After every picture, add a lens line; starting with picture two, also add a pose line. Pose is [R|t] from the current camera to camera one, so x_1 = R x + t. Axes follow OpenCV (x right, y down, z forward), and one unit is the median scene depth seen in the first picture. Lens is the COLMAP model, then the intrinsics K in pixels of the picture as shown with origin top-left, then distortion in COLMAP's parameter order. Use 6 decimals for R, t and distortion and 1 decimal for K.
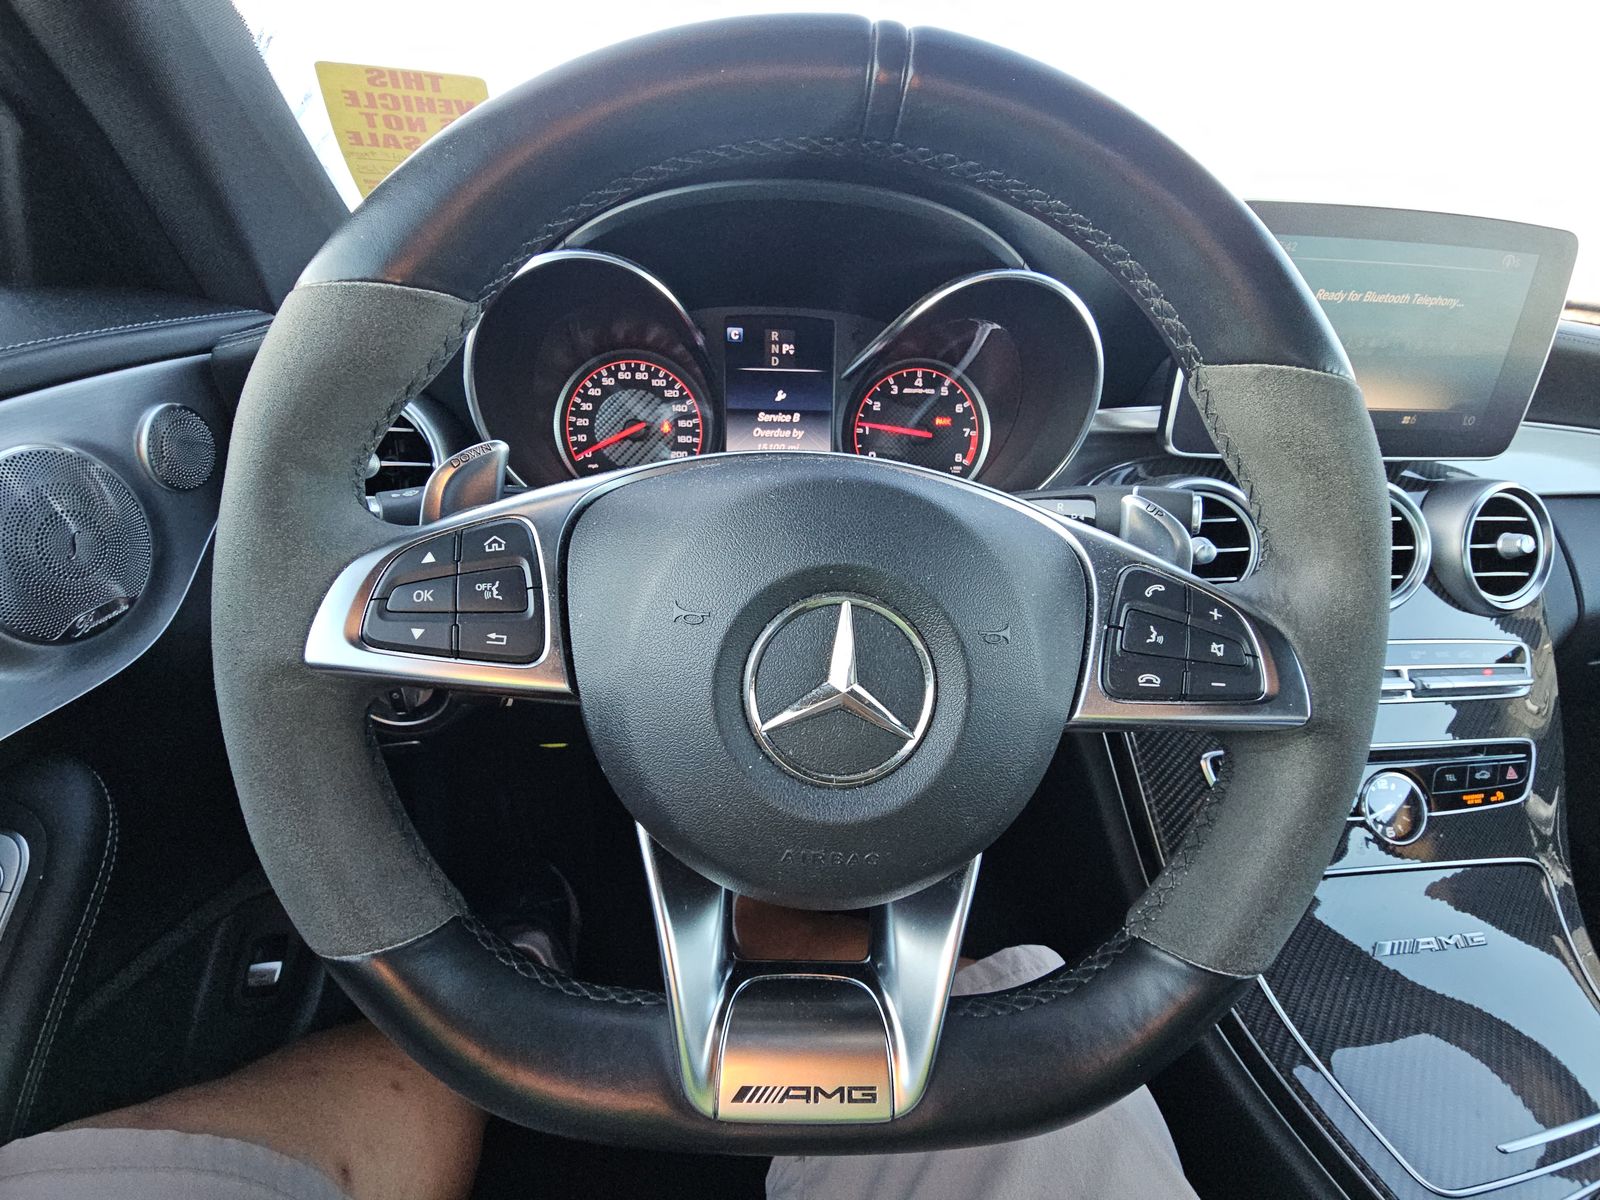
lens RADIAL K [[646.2, 0, 800.9], [0, 646.2, 597.2], [0, 0, 1]] dist [-0.000810, -0.003169]
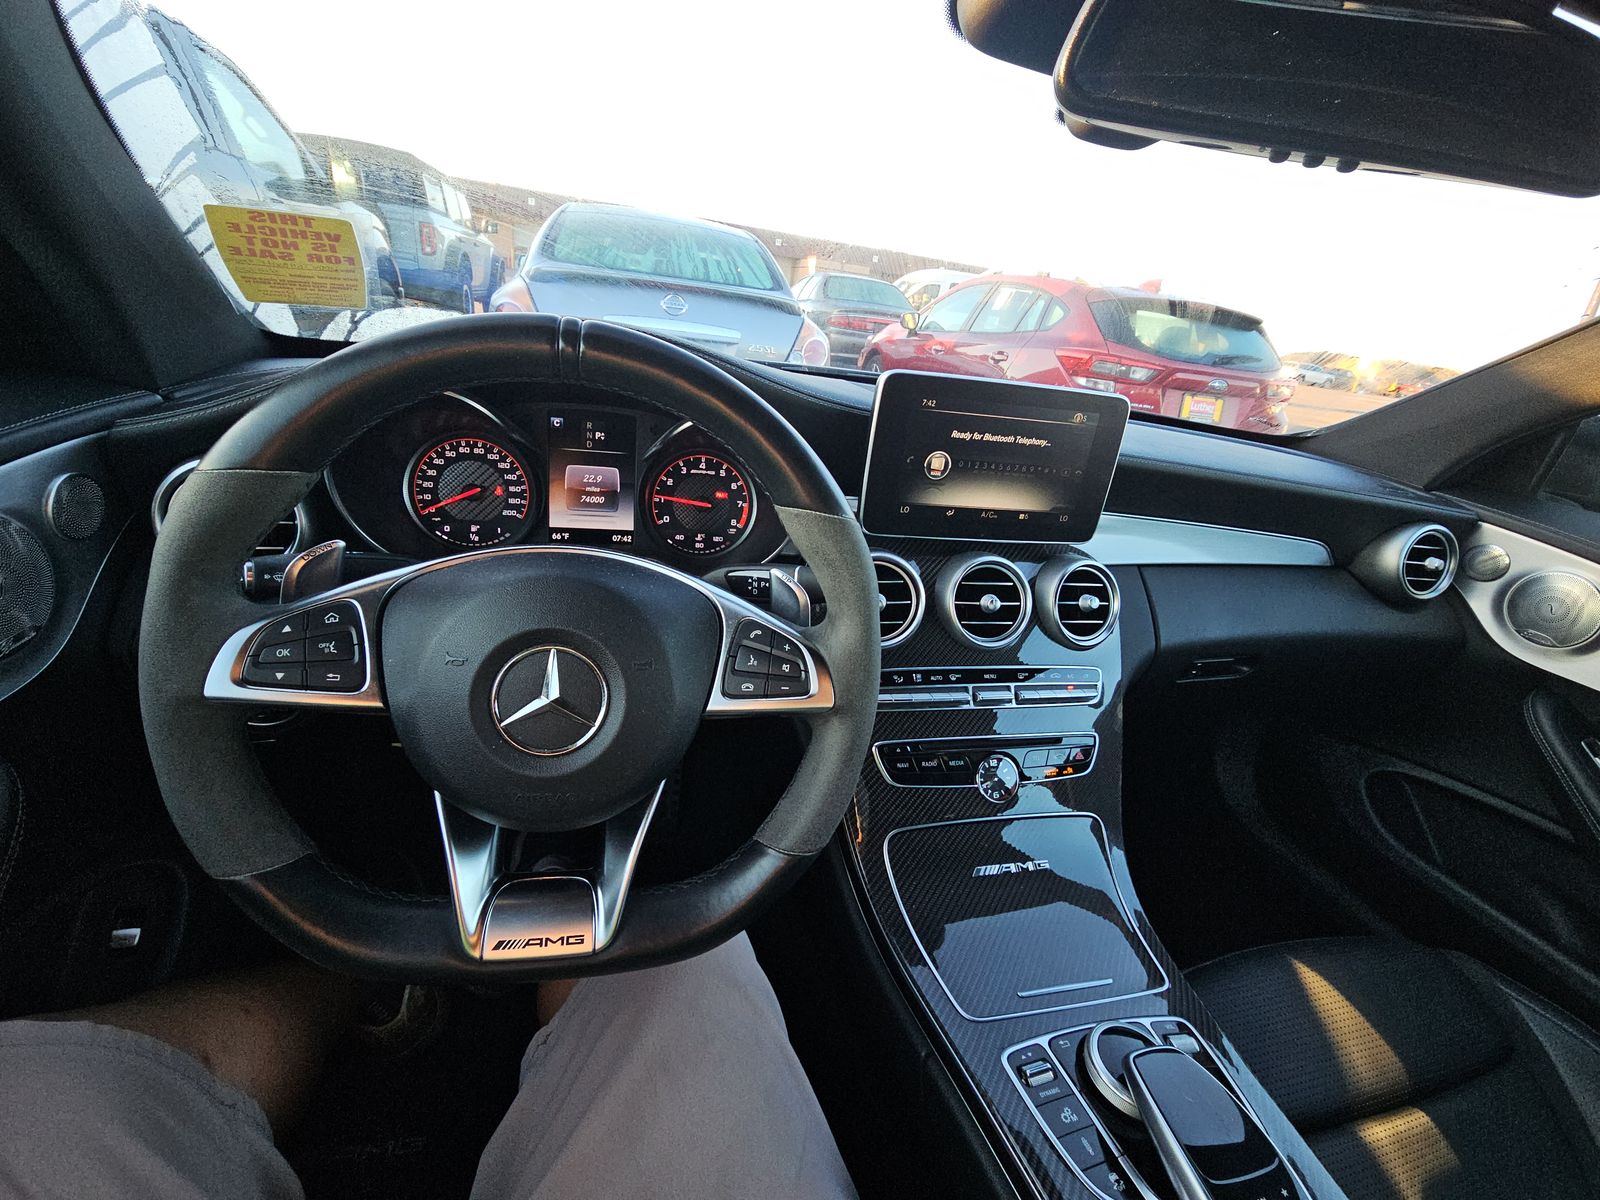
lens RADIAL K [[646.2, 0, 800.9], [0, 646.2, 597.2], [0, 0, 1]] dist [-0.000810, -0.003169]
pose [[0.988445, 0.025169, 0.149478, 0.200968], [-0.023590, 0.999646, -0.012330, -0.054278], [-0.149735, 0.008662, 0.988688, -0.356478]]
